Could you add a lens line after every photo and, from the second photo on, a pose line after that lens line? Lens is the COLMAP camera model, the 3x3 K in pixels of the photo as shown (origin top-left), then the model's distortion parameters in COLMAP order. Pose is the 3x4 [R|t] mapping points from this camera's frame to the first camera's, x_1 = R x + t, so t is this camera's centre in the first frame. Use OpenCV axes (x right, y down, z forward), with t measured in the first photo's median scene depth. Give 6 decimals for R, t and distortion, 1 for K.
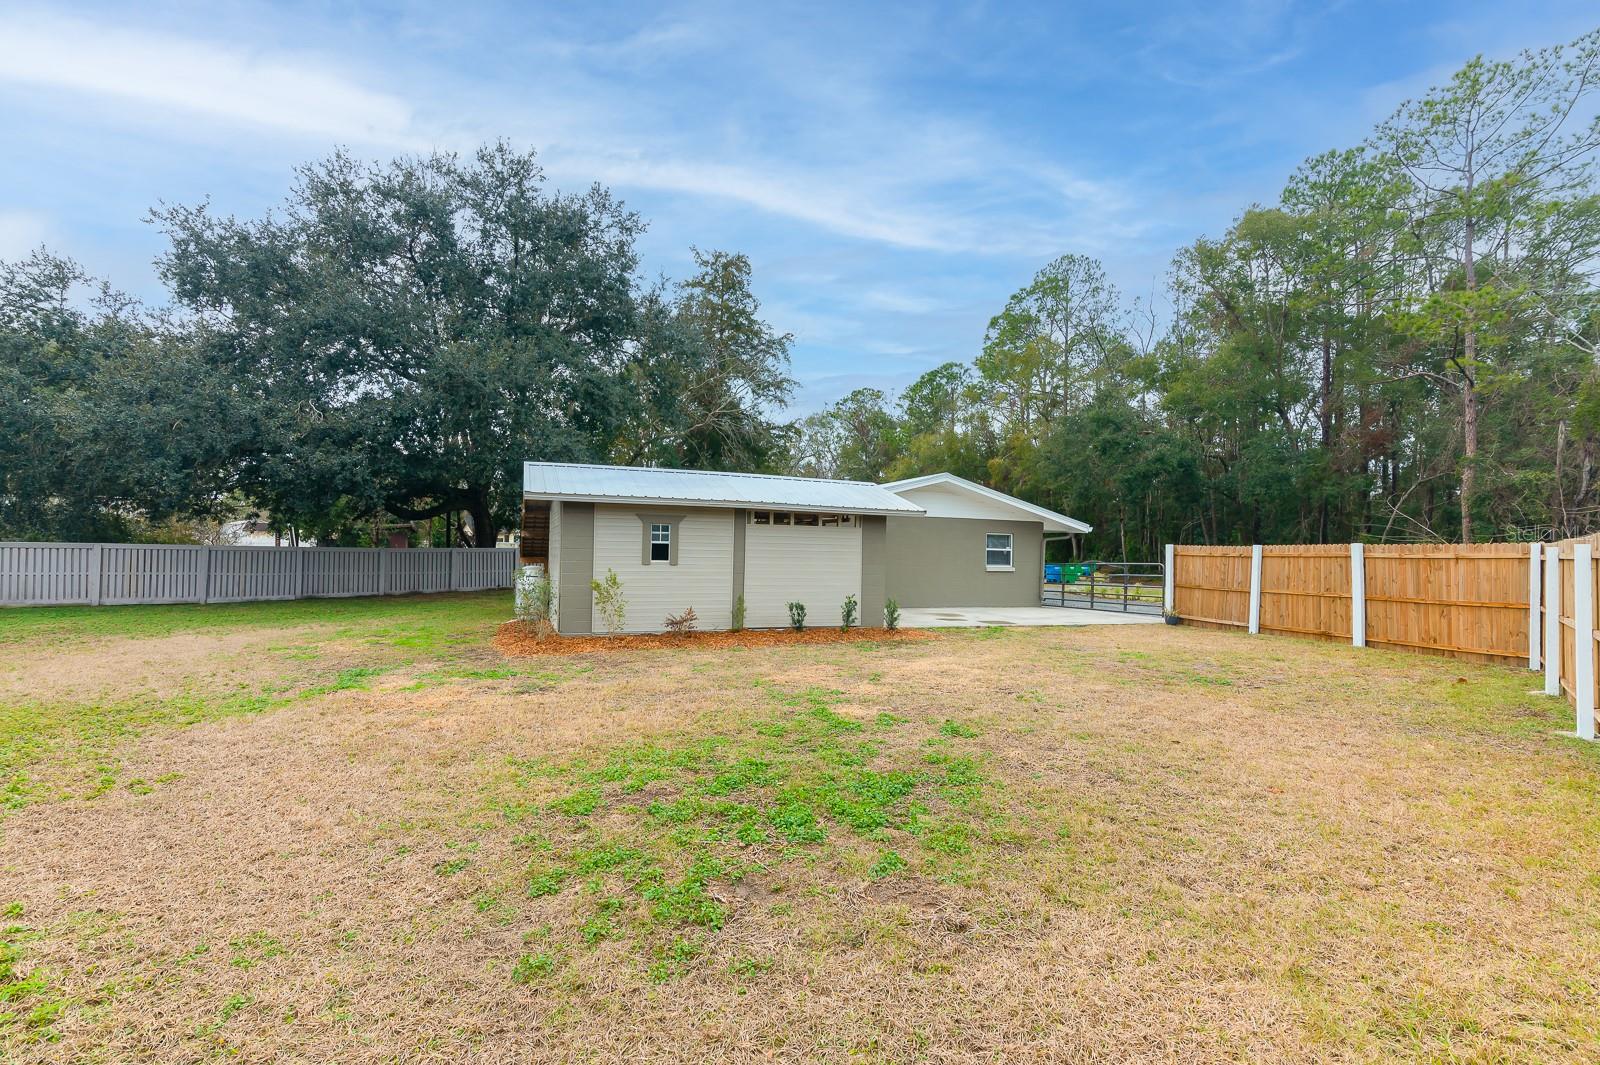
lens RADIAL K [[730.0, 0, 795.8], [0, 730.0, 552.4], [0, 0, 1]] dist [0.018166, 0.000322]
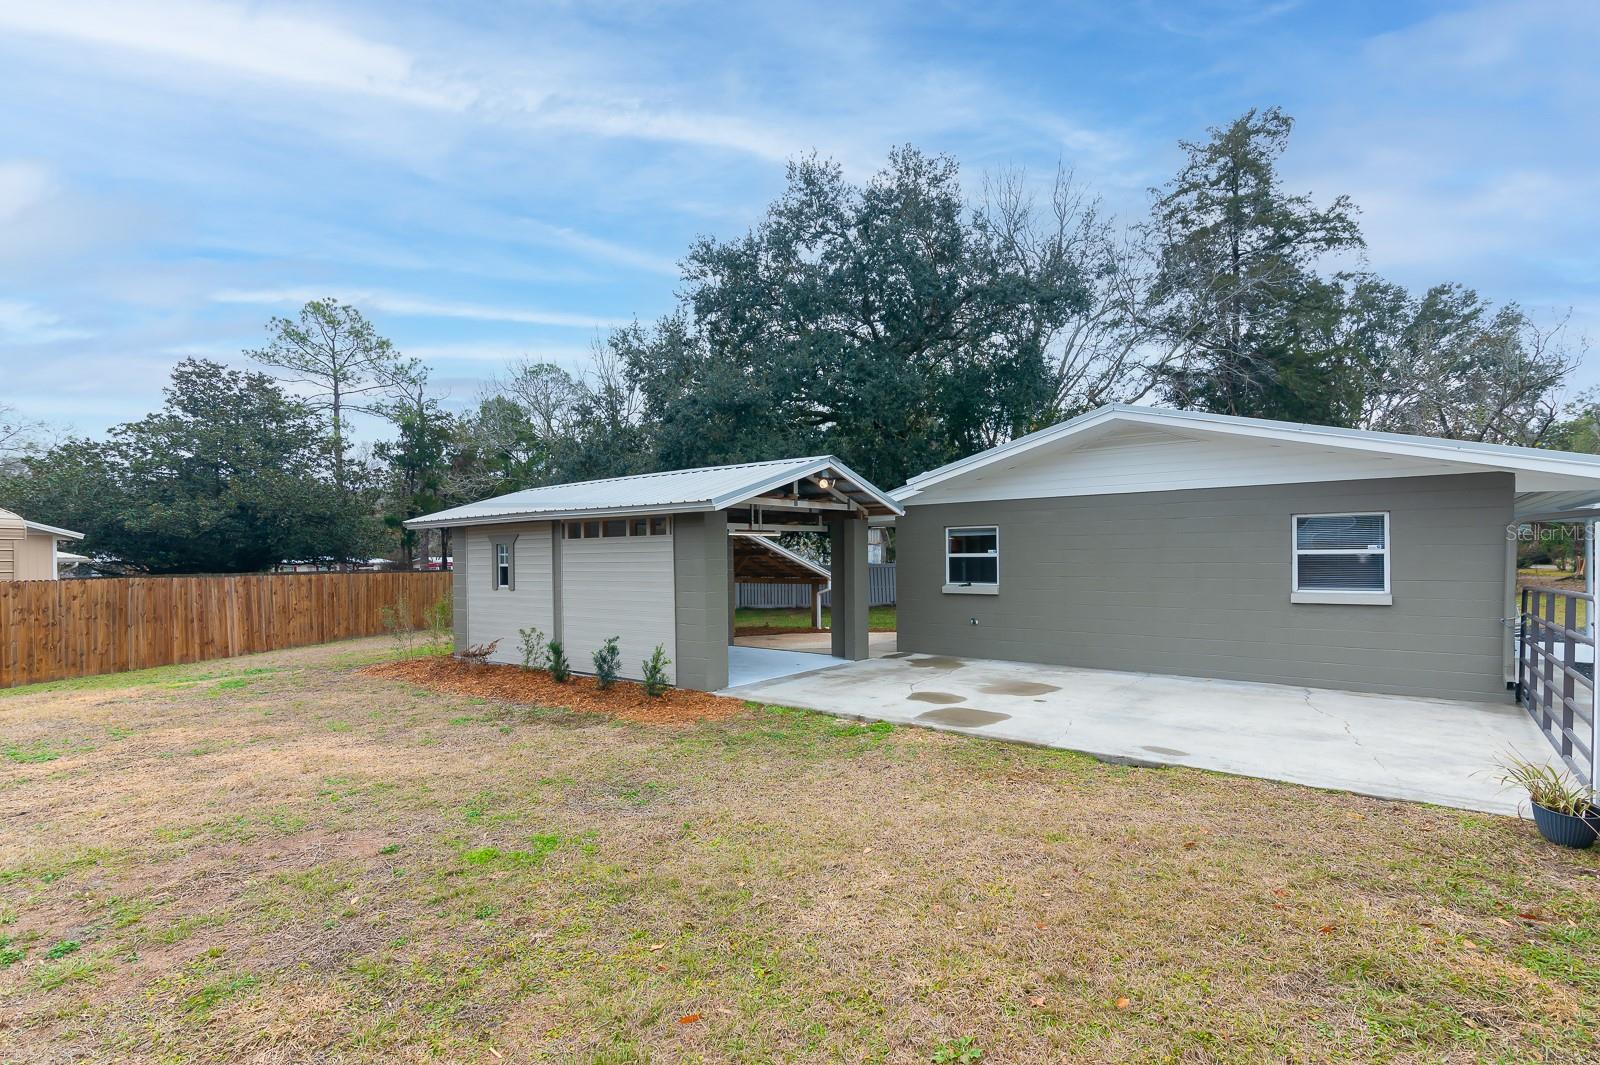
lens RADIAL K [[730.0, 0, 795.8], [0, 730.0, 552.4], [0, 0, 1]] dist [0.018166, 0.000322]
pose [[0.513185, -0.031180, -0.857712, 0.704753], [0.021975, 0.999490, -0.023186, -0.000746], [0.857997, -0.006950, 0.513608, 0.766334]]
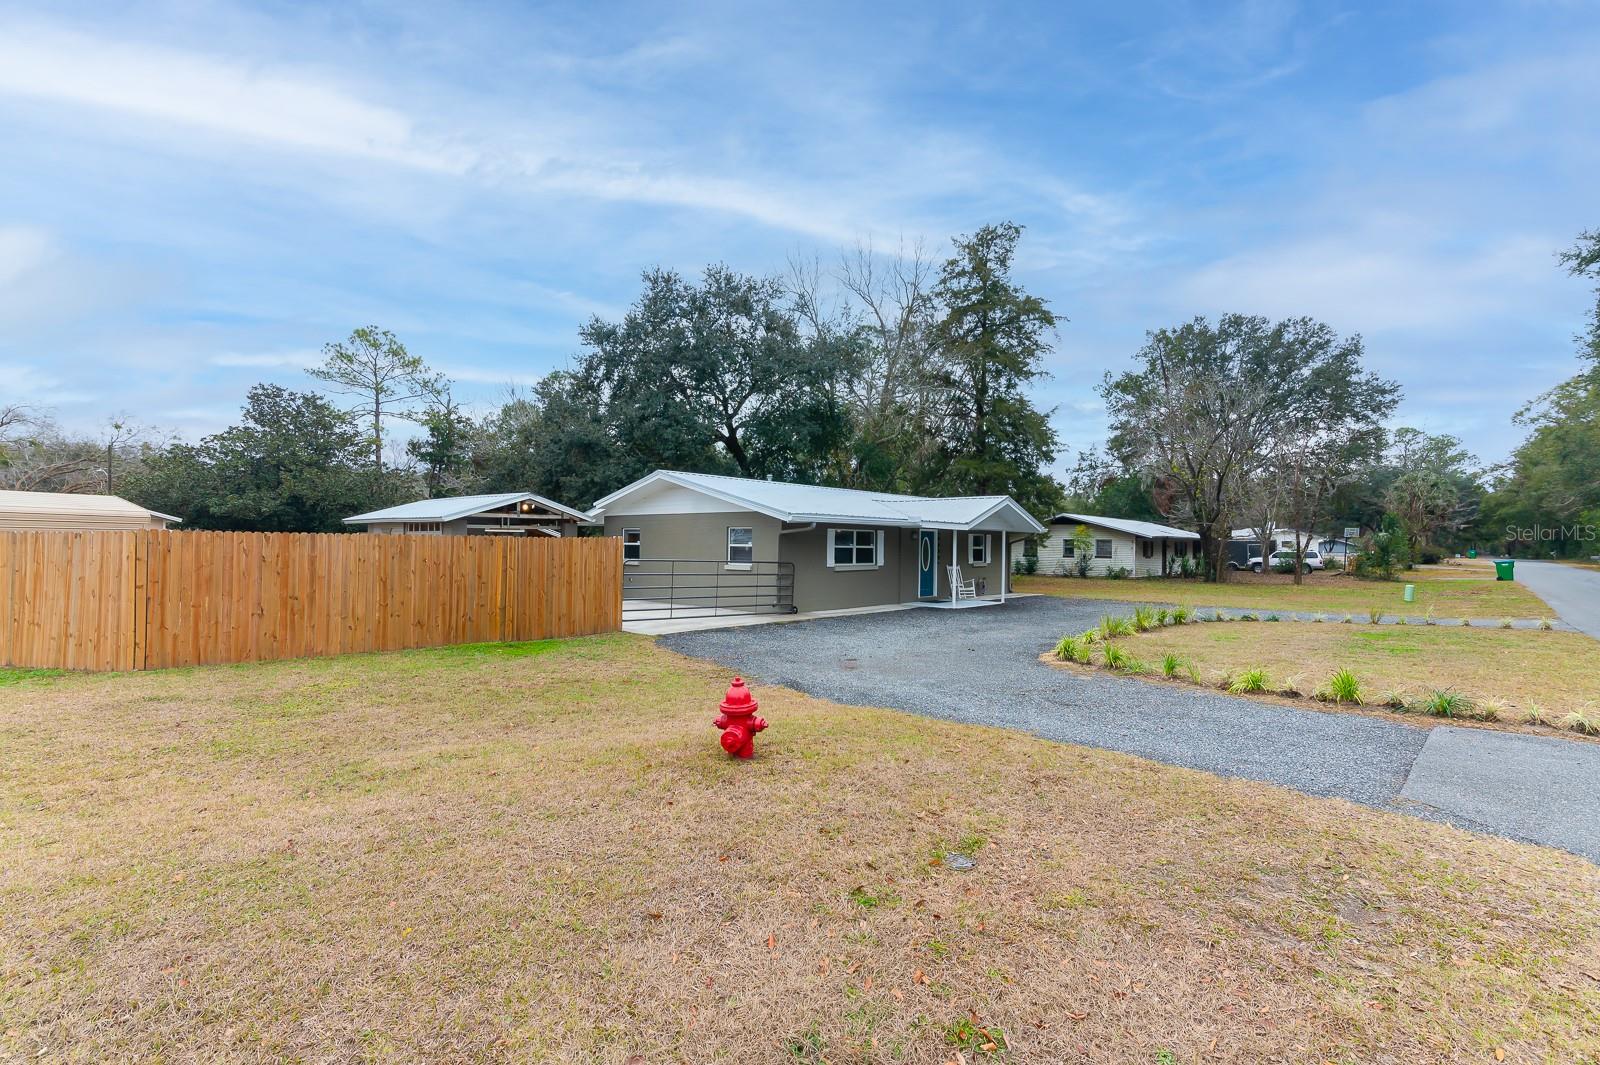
lens RADIAL K [[756.7, 0, 800.0], [0, 756.7, 532.5], [0, 0, 1]] dist [0.027519, 0.000164]
pose [[0.436299, -0.029668, -0.899312, 1.655956], [-0.001024, 0.999439, -0.033468, 0.016053], [0.899801, 0.015523, 0.436024, 0.984568]]
